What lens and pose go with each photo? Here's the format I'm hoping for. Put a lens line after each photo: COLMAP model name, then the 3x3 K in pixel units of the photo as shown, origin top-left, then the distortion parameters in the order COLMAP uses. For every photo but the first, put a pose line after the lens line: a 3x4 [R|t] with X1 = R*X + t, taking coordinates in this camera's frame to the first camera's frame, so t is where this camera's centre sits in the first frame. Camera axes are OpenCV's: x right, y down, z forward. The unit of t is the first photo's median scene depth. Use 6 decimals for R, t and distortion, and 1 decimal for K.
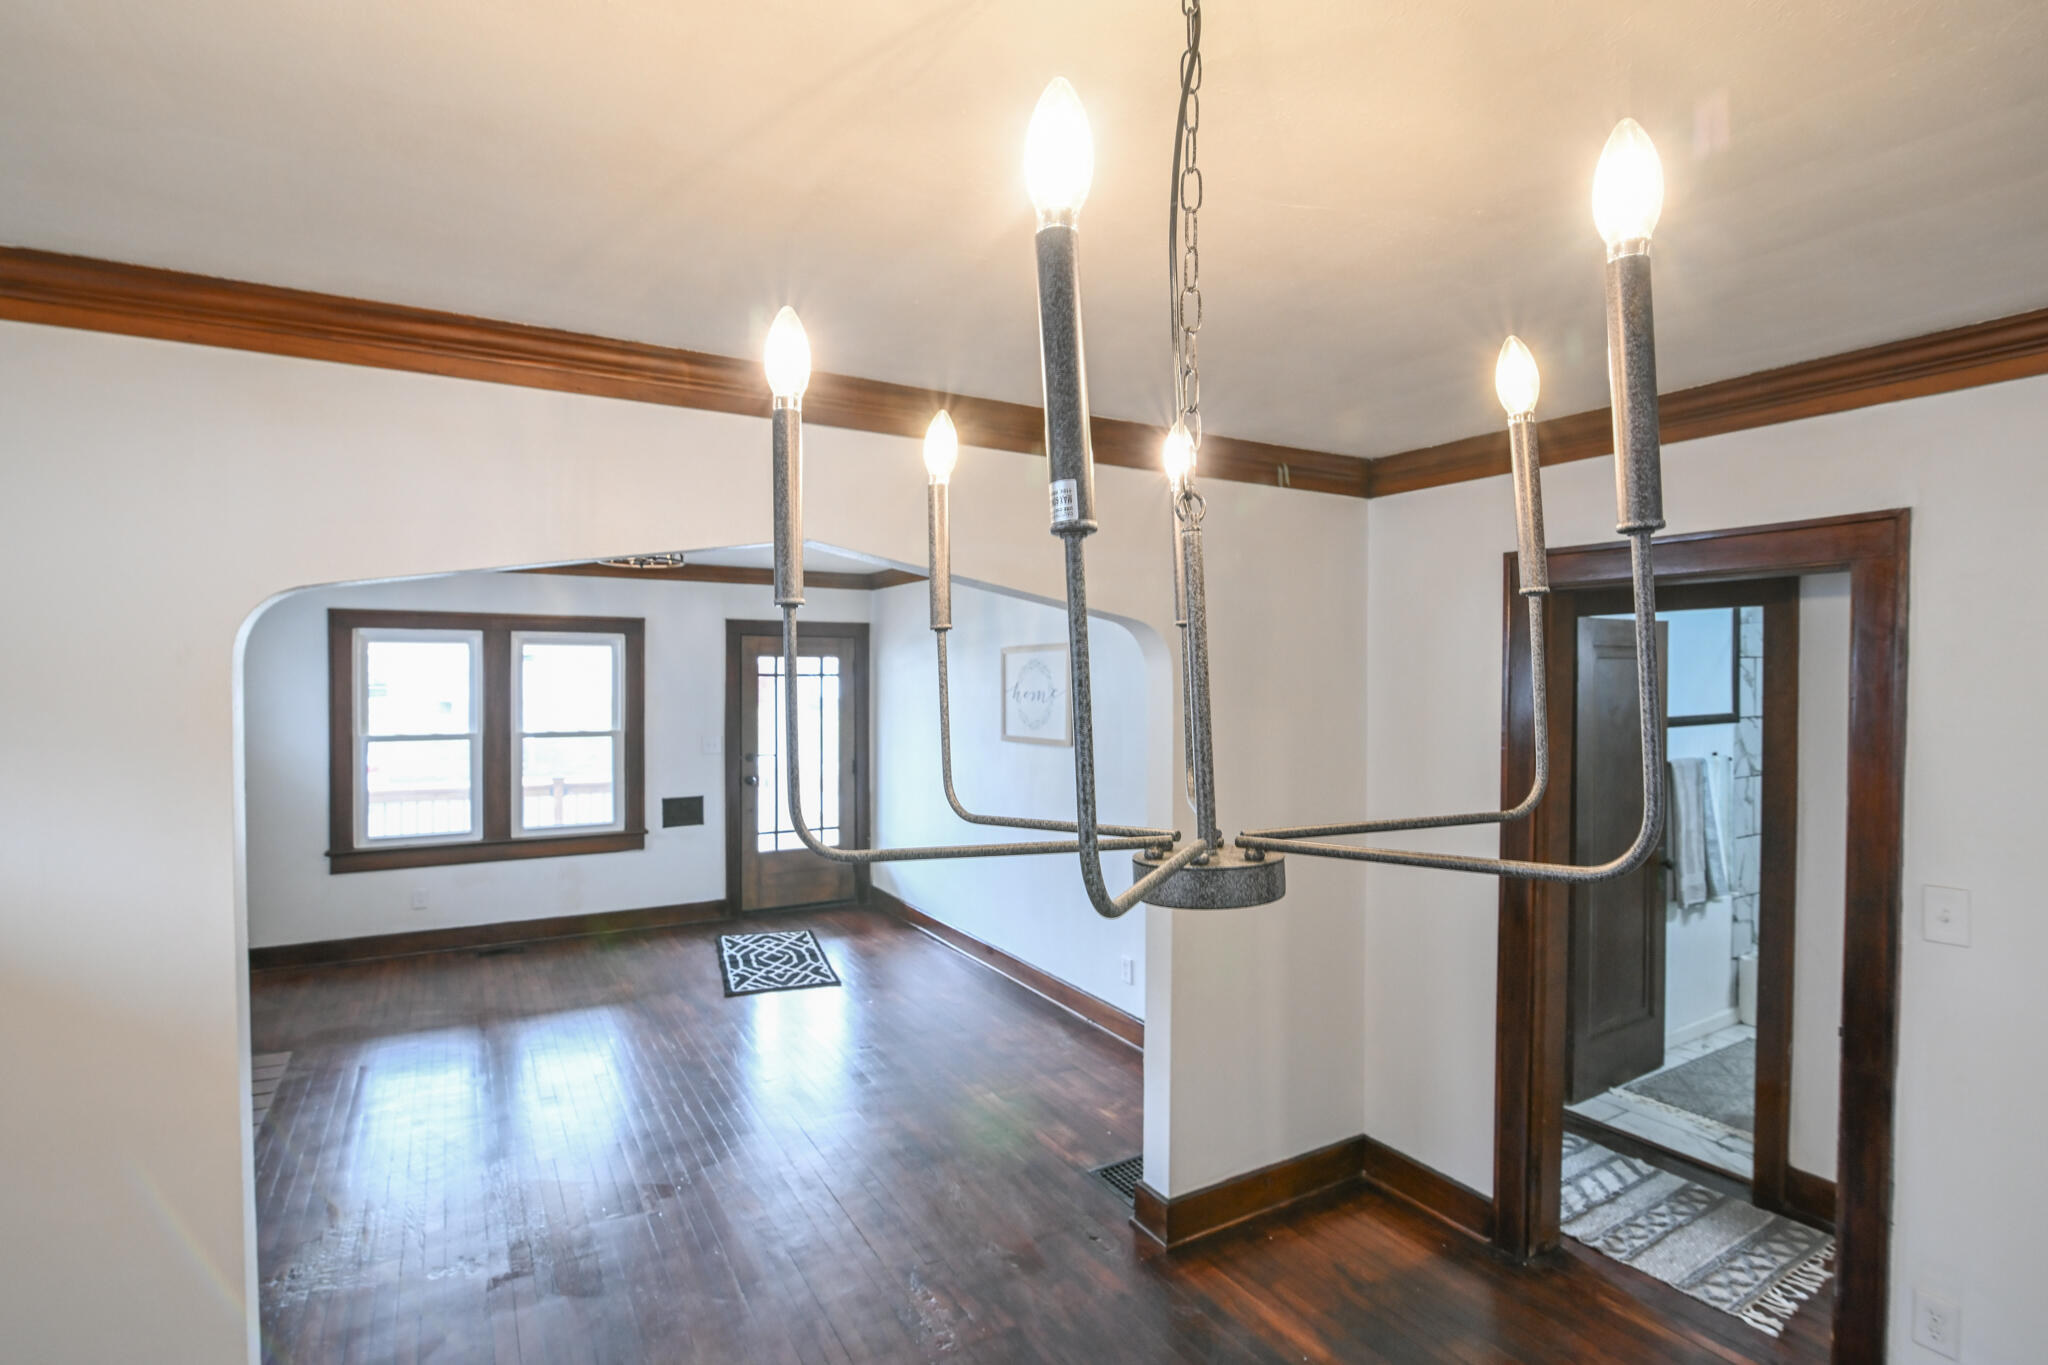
lens RADIAL K [[949.0, 0, 1003.0], [0, 949.0, 690.9], [0, 0, 1]] dist [-0.020687, 0.001127]
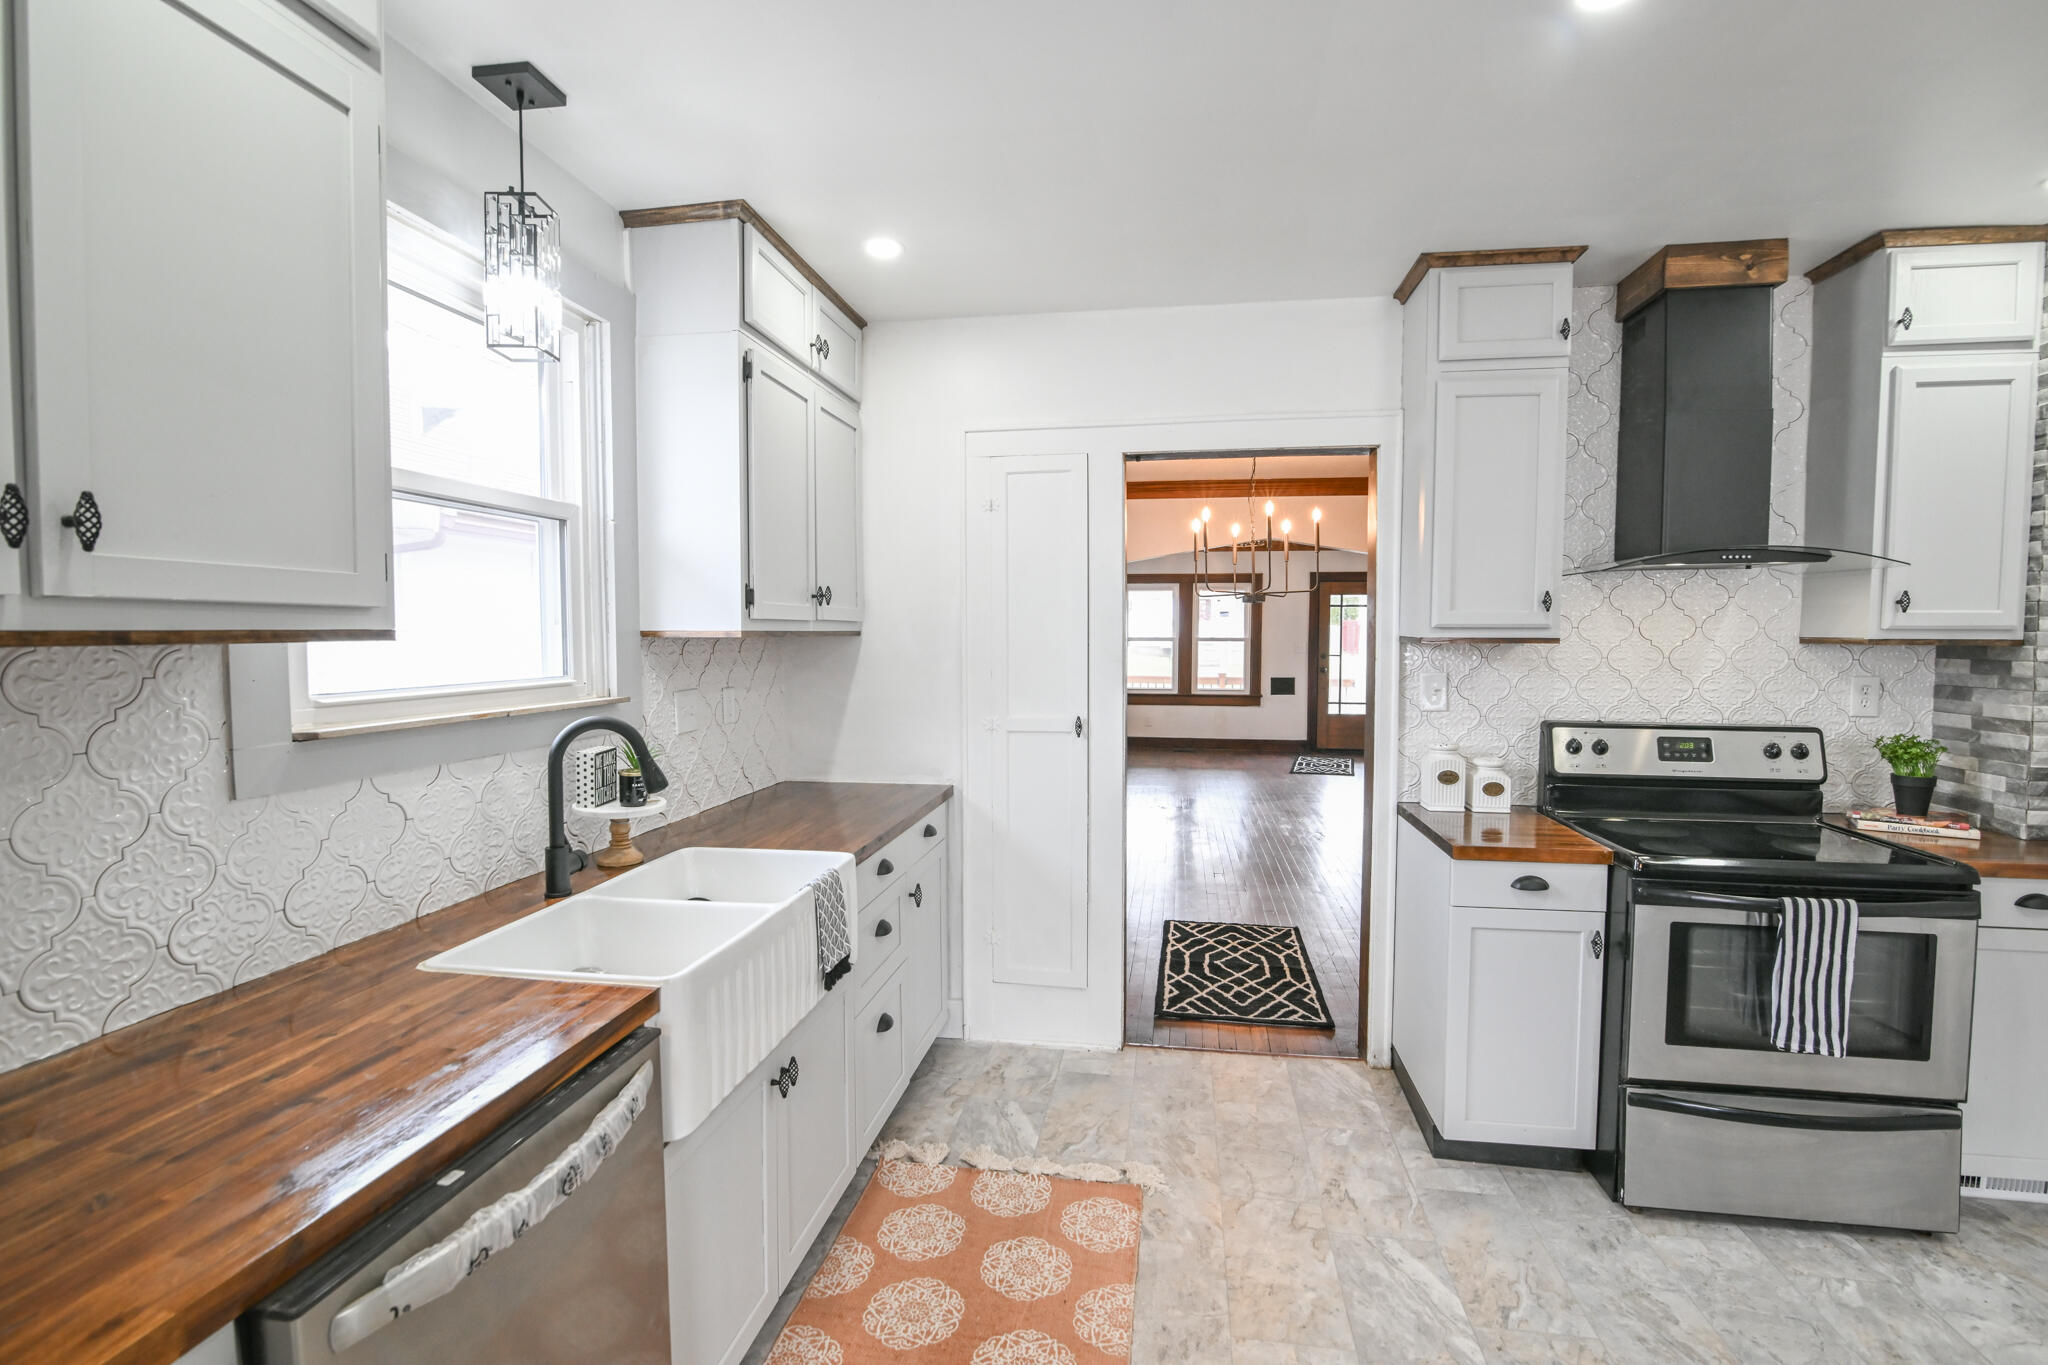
lens RADIAL K [[949.0, 0, 1012.5], [0, 949.0, 681.5], [0, 0, 1]] dist [-0.020687, 0.001127]
pose [[0.786684, 0.030135, -0.616619, 0.360316], [-0.005639, 0.999117, 0.041634, 0.054406], [0.617330, -0.029275, 0.786160, -0.700714]]
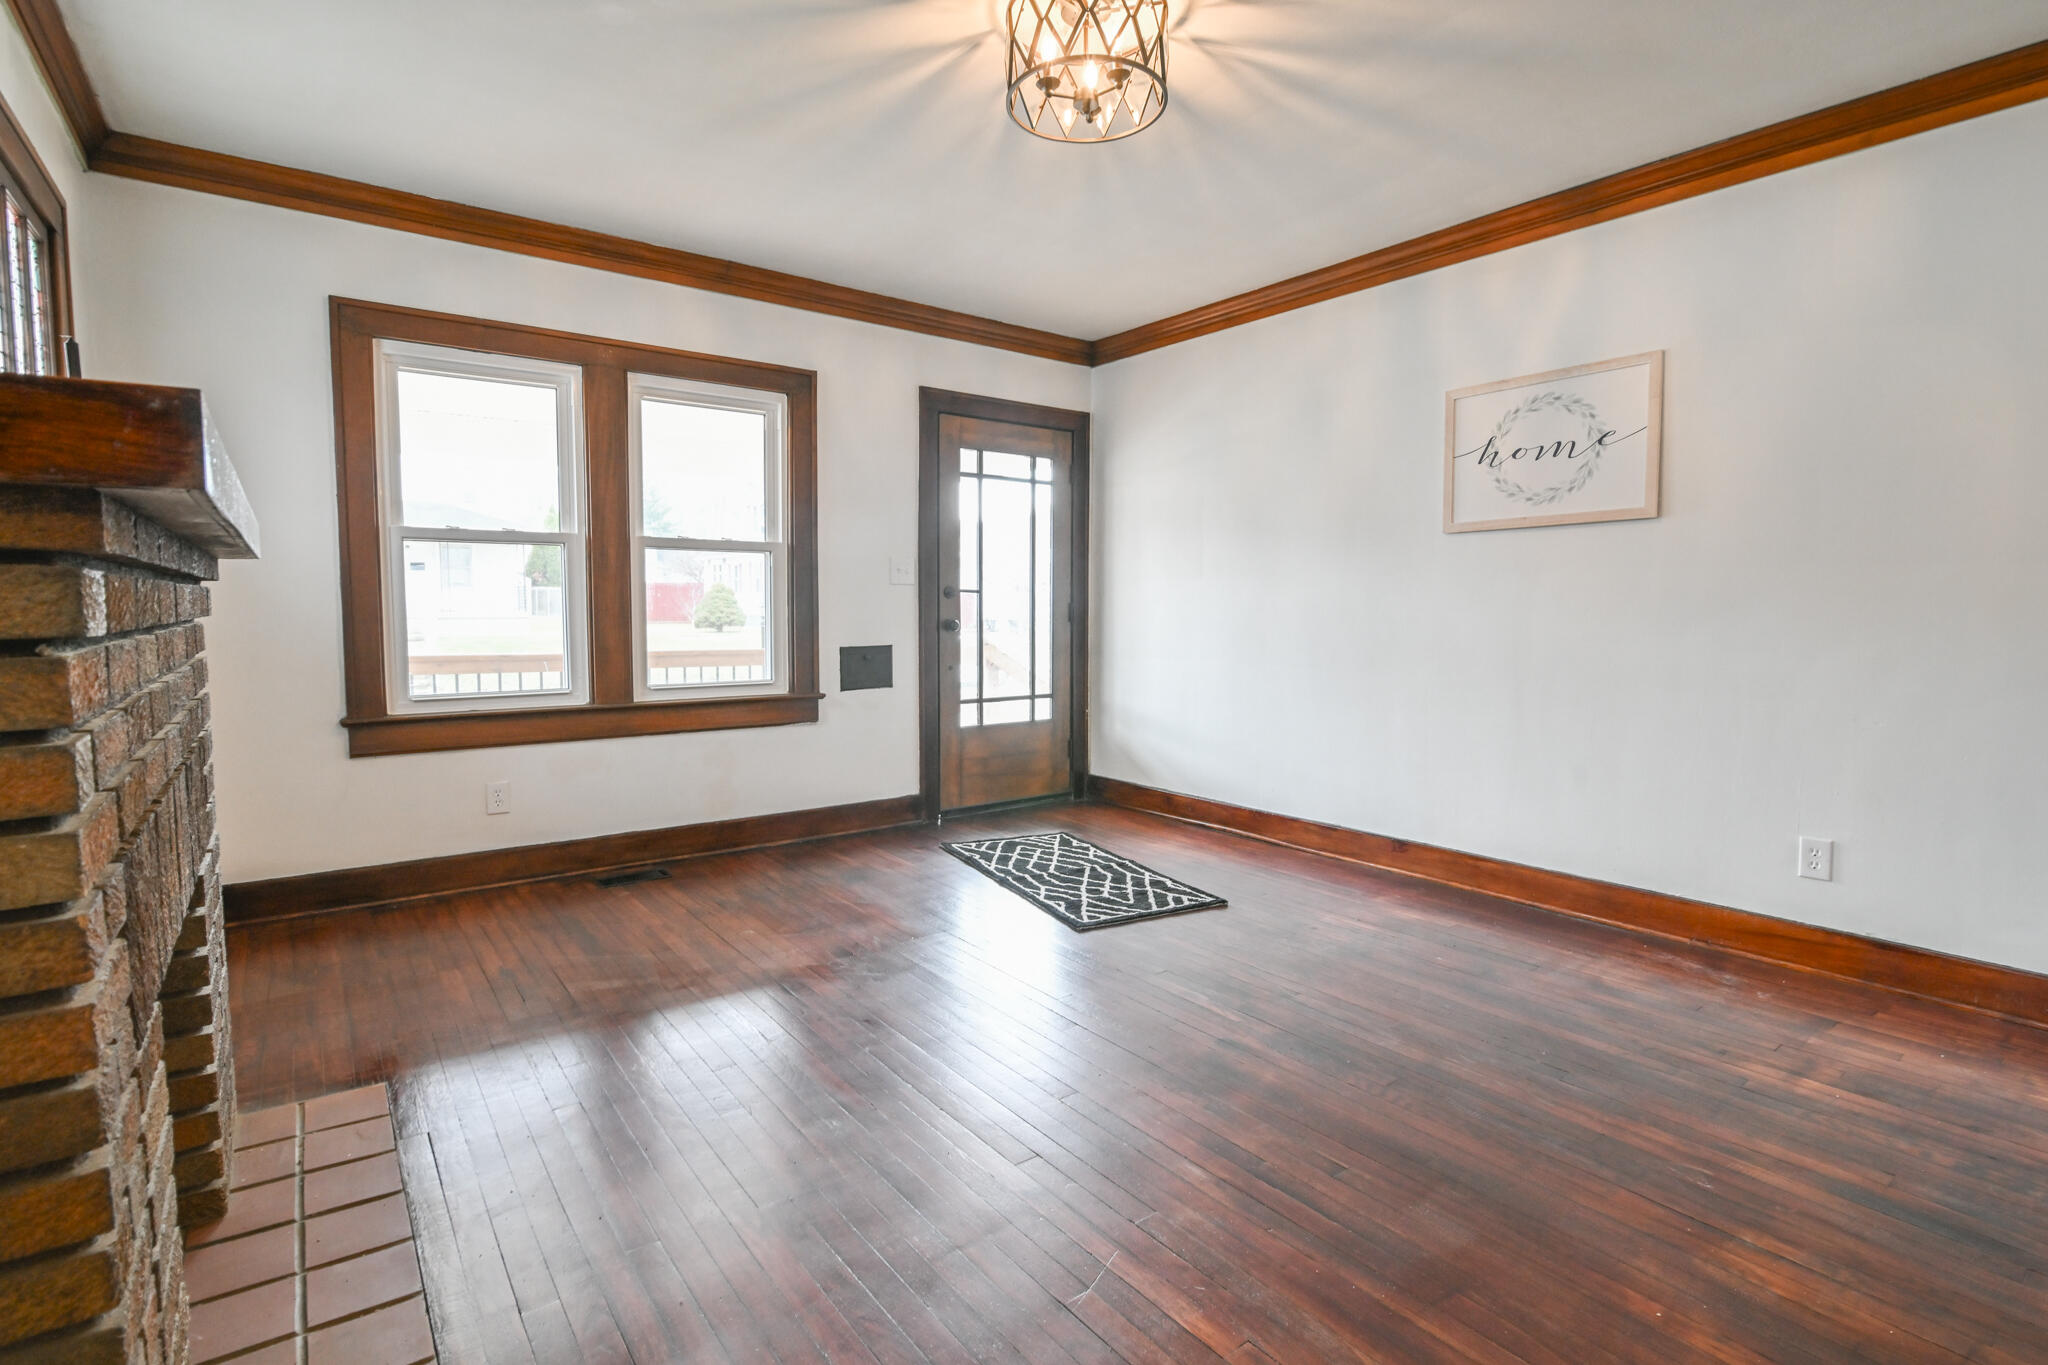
lens RADIAL K [[949.0, 0, 1014.5], [0, 949.0, 673.7], [0, 0, 1]] dist [-0.020687, 0.001127]
pose [[0.993159, -0.009154, 0.116413, -0.335636], [0.002208, 0.998216, 0.059662, 0.098354], [-0.116752, -0.058997, 0.991407, 0.334082]]
